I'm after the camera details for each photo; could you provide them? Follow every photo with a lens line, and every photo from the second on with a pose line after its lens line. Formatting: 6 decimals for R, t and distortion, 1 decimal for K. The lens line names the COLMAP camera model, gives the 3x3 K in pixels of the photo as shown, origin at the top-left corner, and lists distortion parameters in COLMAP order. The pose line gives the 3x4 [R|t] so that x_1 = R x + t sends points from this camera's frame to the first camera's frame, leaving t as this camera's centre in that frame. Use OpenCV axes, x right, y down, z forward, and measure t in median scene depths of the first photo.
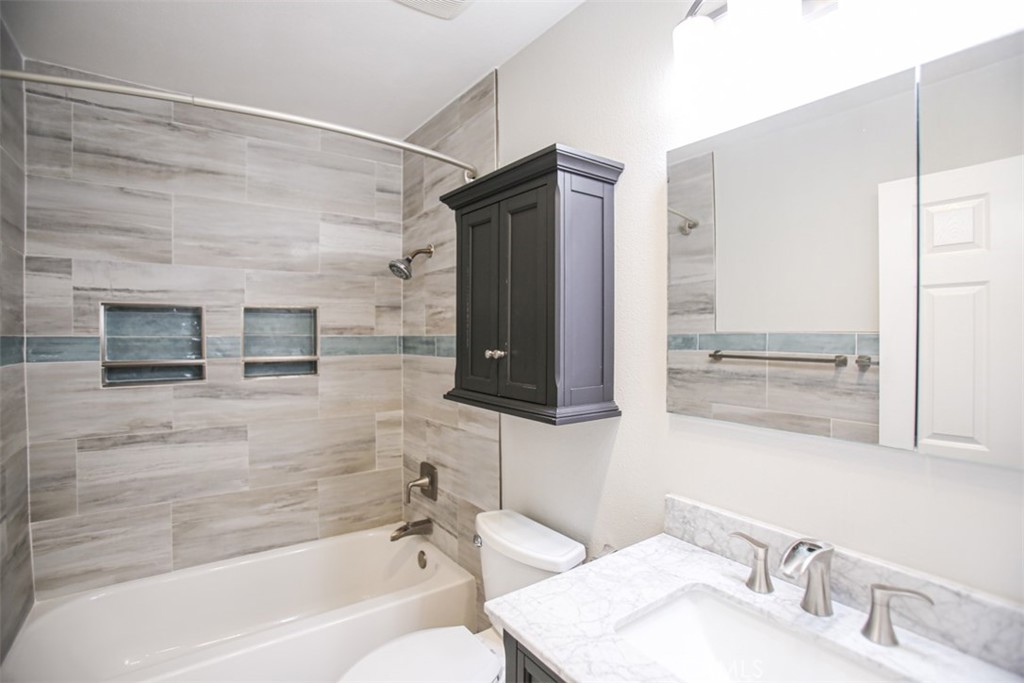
lens RADIAL K [[484.8, 0, 503.4], [0, 484.8, 336.9], [0, 0, 1]] dist [-0.078965, 0.032993]
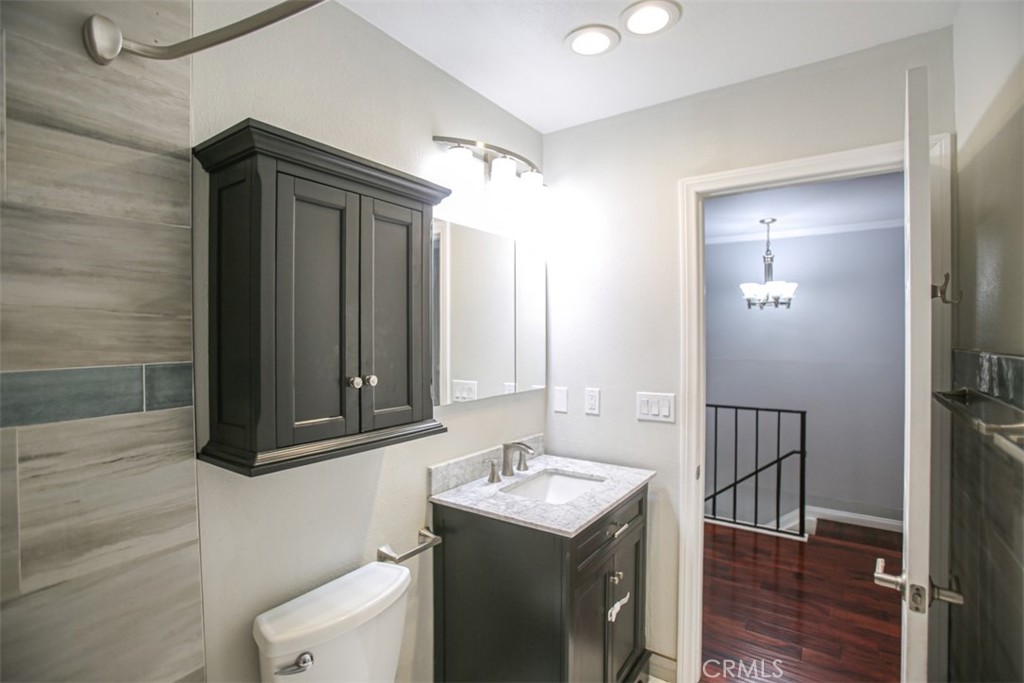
lens RADIAL K [[484.8, 0, 503.4], [0, 484.8, 336.9], [0, 0, 1]] dist [-0.078965, 0.032993]
pose [[-0.342928, 0.006763, 0.939337, -1.144918], [0.017700, 0.999843, -0.000736, -0.046269], [-0.939195, 0.016374, -0.342993, 1.414079]]
